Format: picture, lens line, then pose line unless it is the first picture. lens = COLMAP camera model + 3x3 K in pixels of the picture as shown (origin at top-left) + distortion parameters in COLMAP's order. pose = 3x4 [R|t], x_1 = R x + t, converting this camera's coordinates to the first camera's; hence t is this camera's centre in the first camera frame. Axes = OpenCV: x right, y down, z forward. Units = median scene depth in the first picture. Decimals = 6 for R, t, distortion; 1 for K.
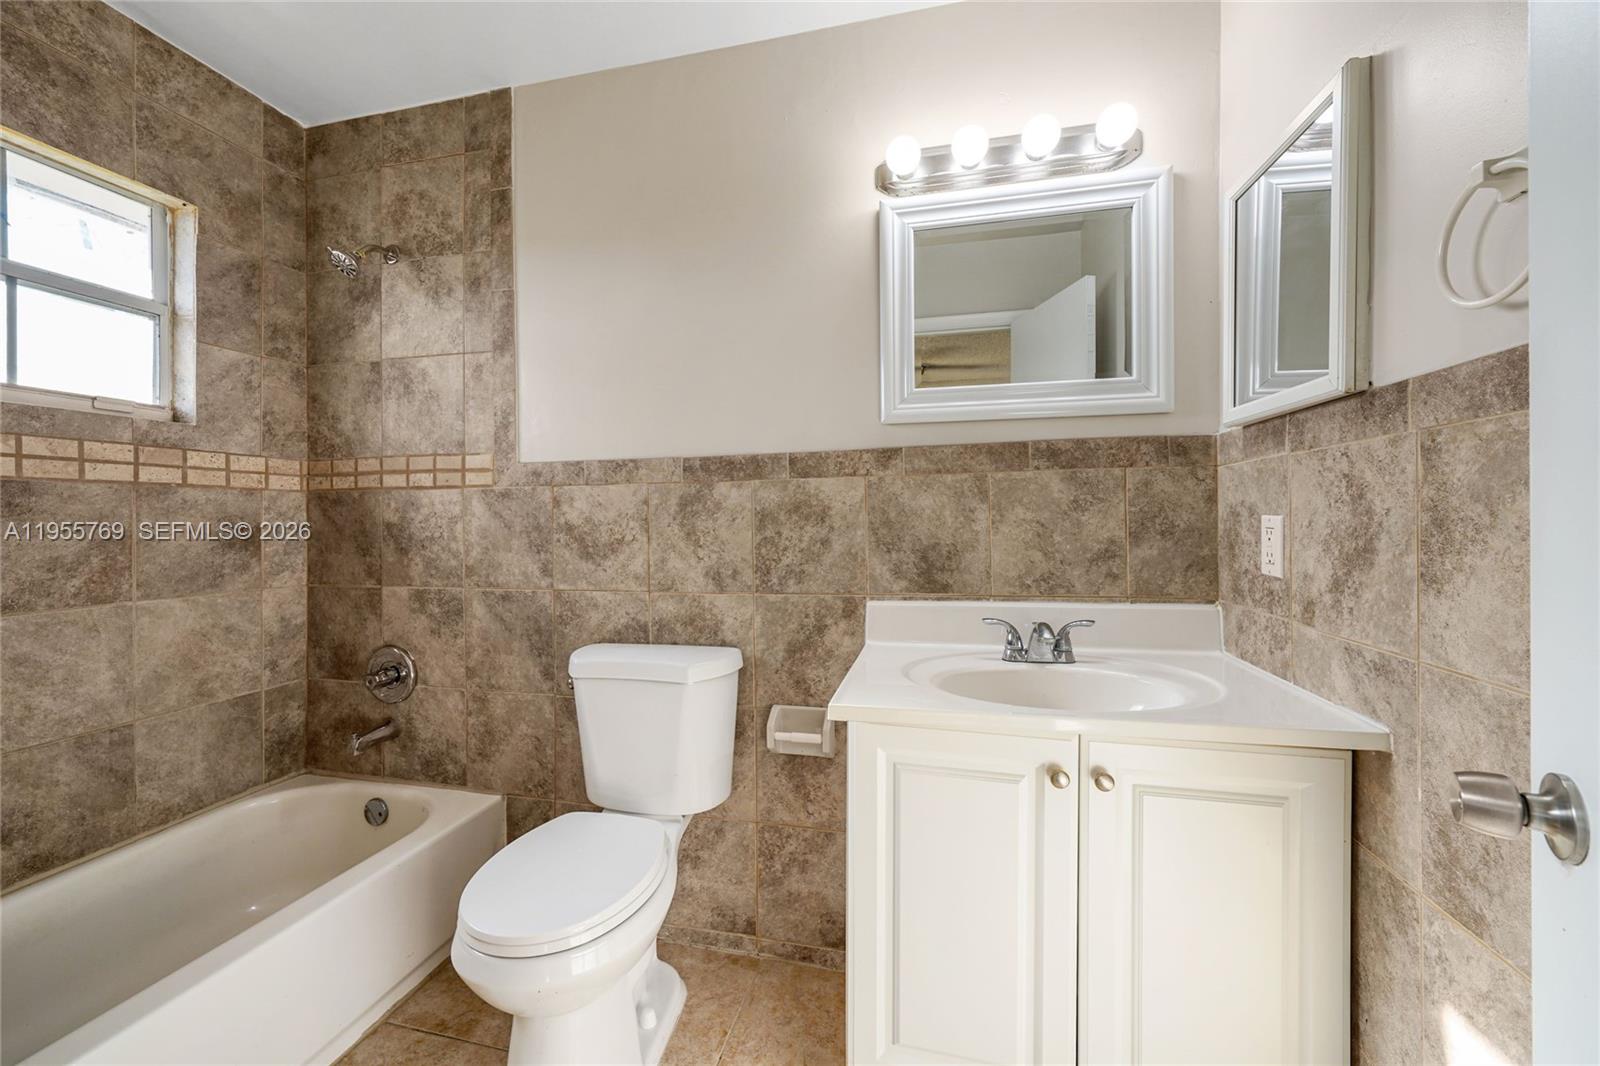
lens RADIAL K [[648.0, 0, 797.6], [0, 648.0, 526.4], [0, 0, 1]] dist [0.006175, 0.000201]
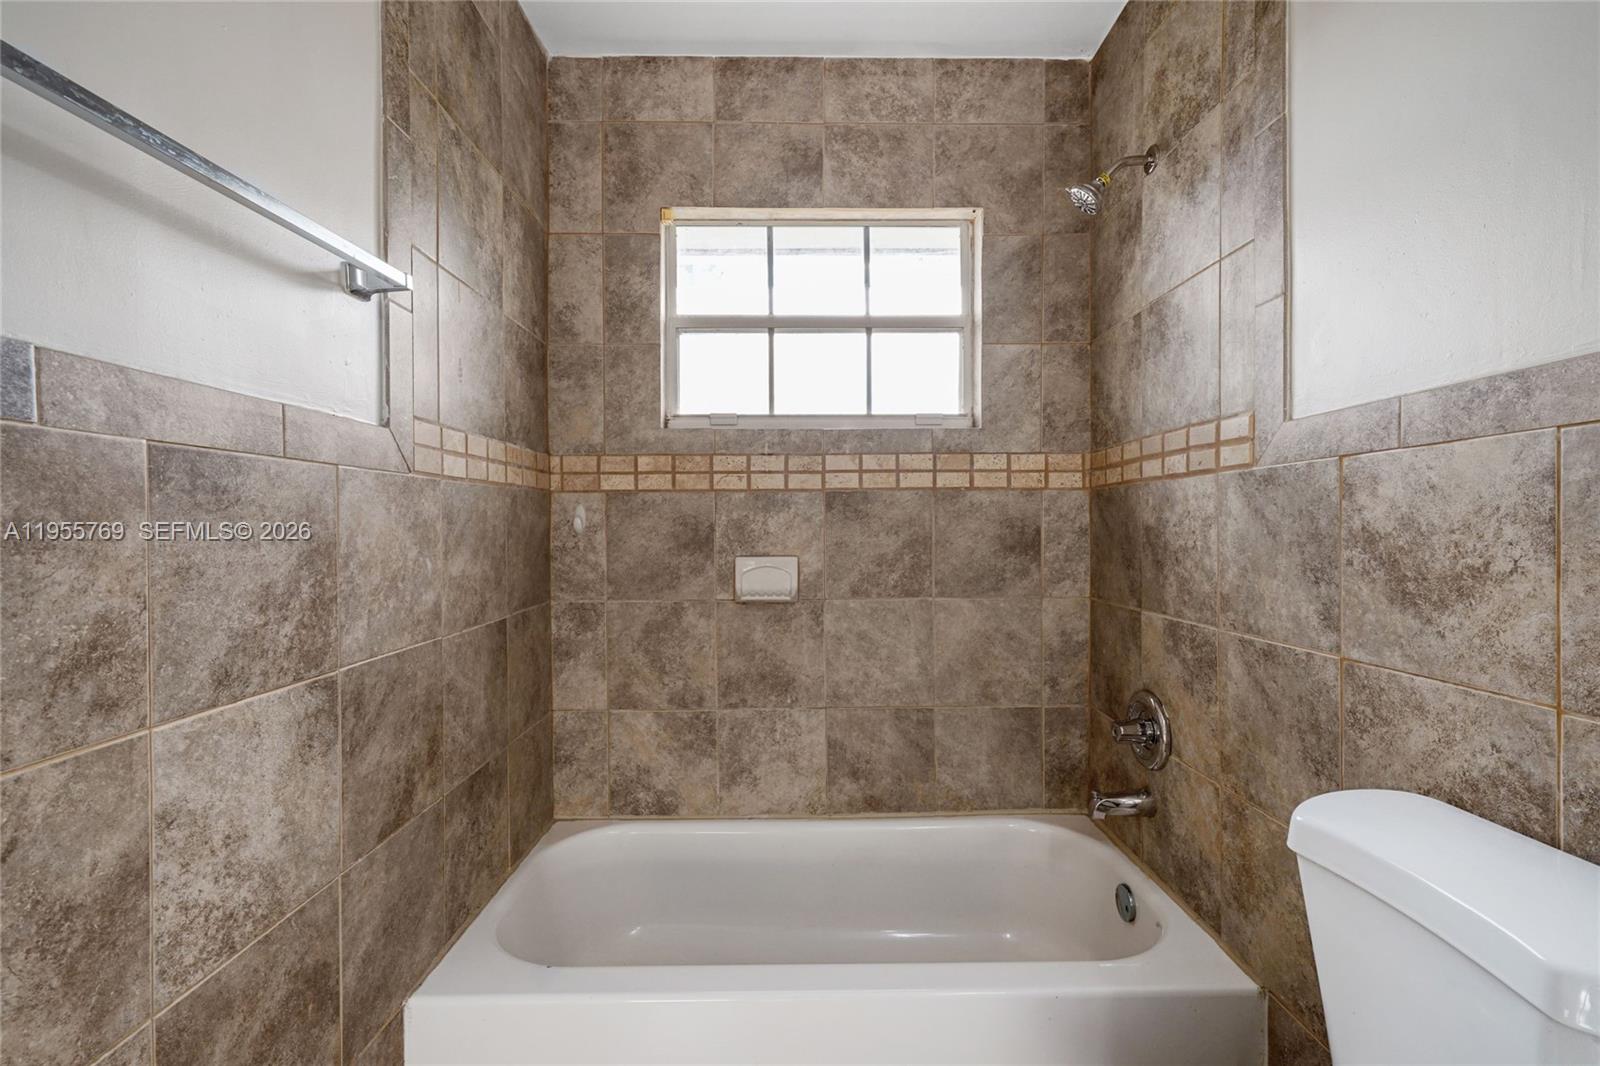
lens RADIAL K [[709.3, 0, 800.2], [0, 709.3, 535.1], [0, 0, 1]] dist [0.007798, 0.000544]
pose [[0.238177, 0.017308, -0.971068, 0.071613], [-0.005209, 0.999850, 0.016543, -0.006621], [0.971208, 0.001118, 0.238231, 0.446459]]
